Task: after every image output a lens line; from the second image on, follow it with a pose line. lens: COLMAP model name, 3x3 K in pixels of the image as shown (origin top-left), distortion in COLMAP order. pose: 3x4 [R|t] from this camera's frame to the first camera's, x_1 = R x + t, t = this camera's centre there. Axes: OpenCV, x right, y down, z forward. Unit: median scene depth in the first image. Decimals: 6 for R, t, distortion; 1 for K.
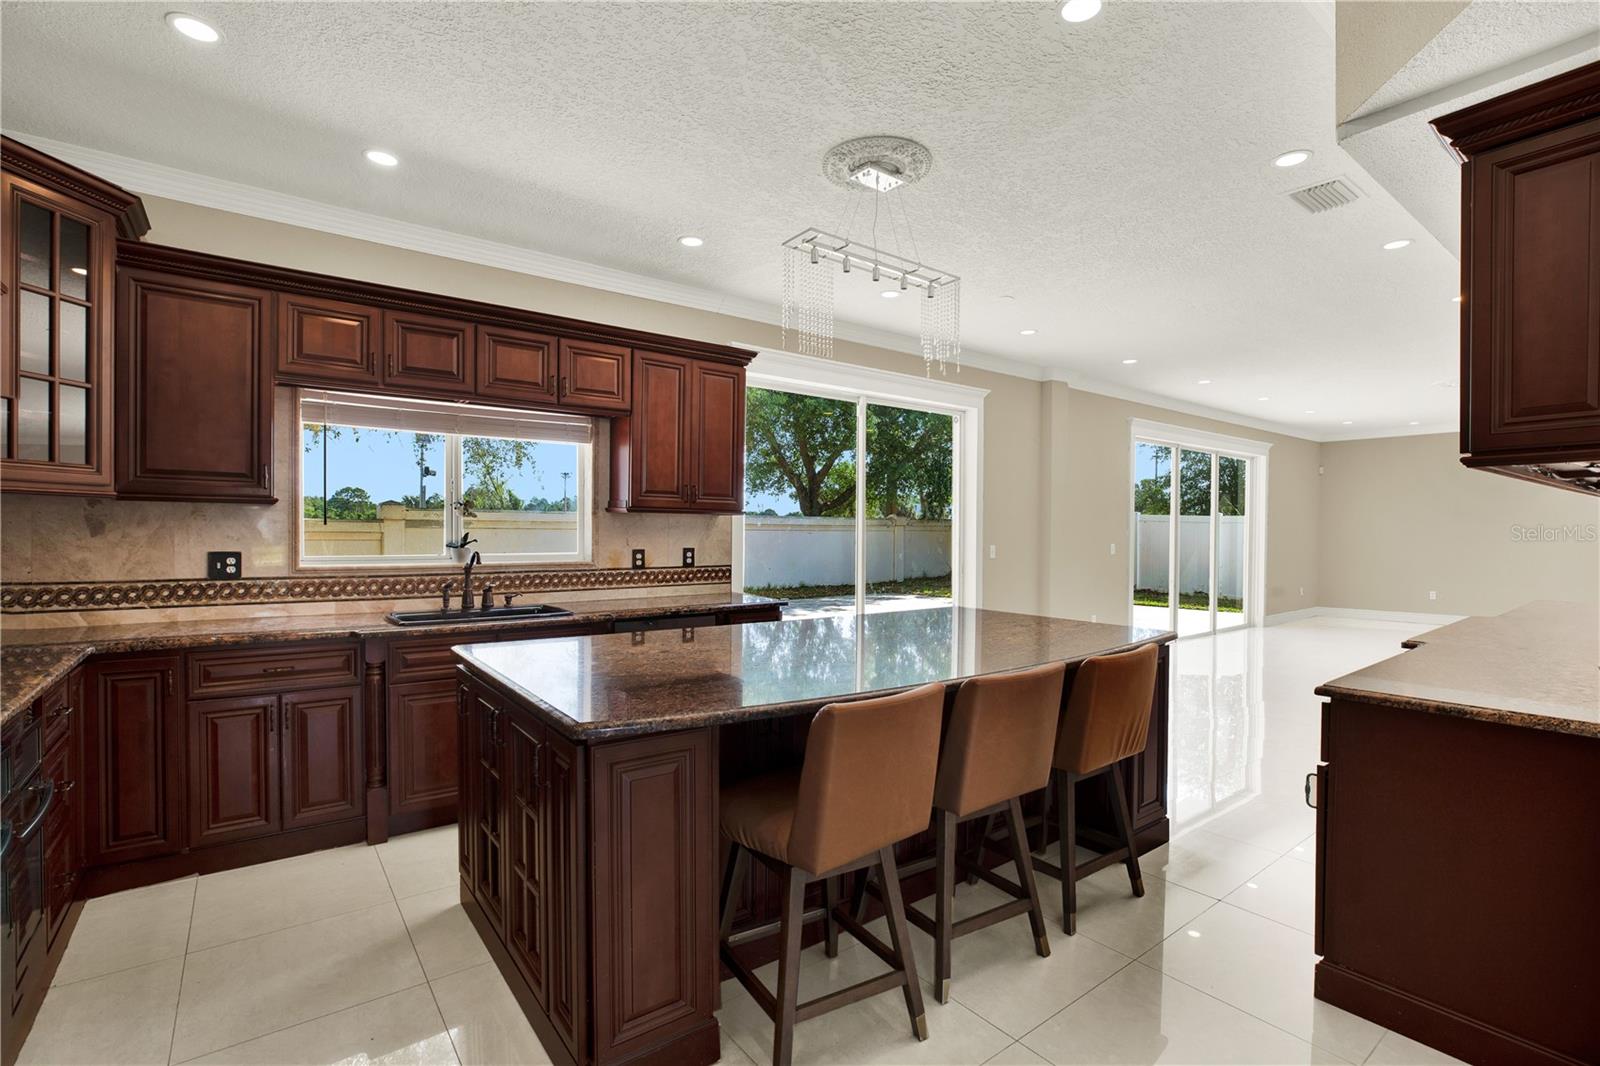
lens RADIAL K [[754.8, 0, 809.7], [0, 754.8, 530.1], [0, 0, 1]] dist [-0.018548, -0.000009]
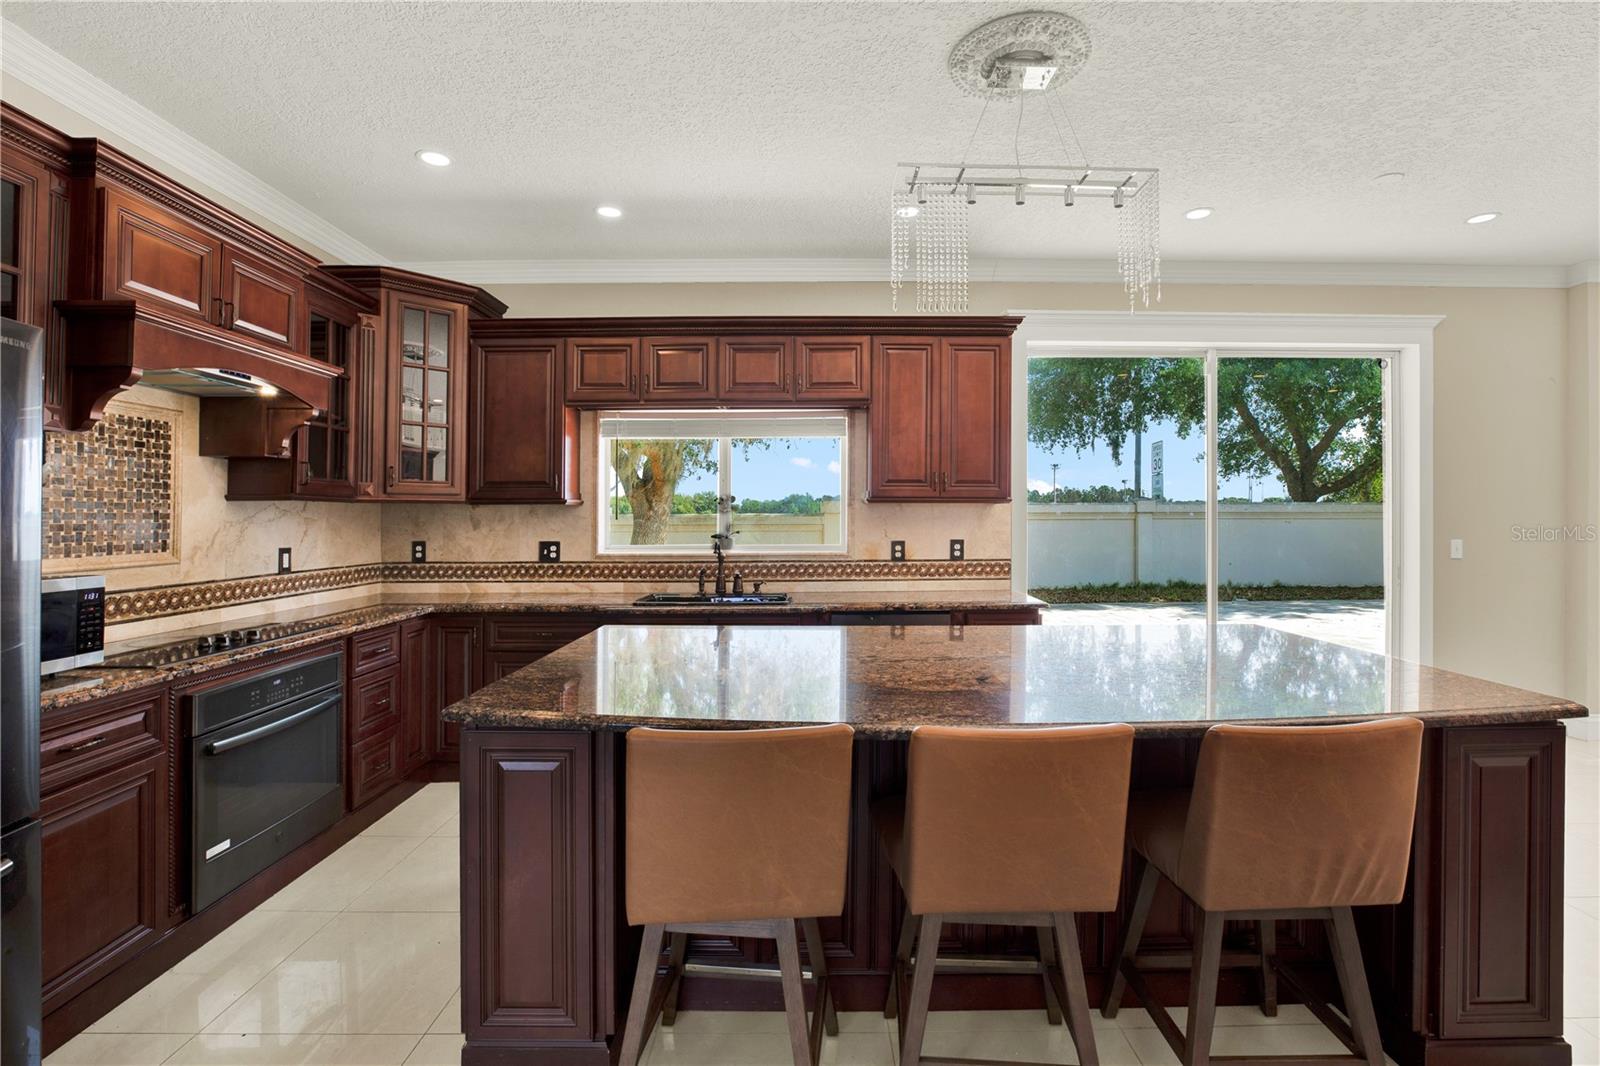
lens RADIAL K [[723.2, 0, 802.3], [0, 723.2, 524.5], [0, 0, 1]] dist [-0.034099, 0.000337]
pose [[0.795559, -0.007417, -0.605830, 0.247641], [0.010784, 0.999940, 0.001920, 0.001271], [0.605780, -0.008061, 0.795591, 0.190480]]
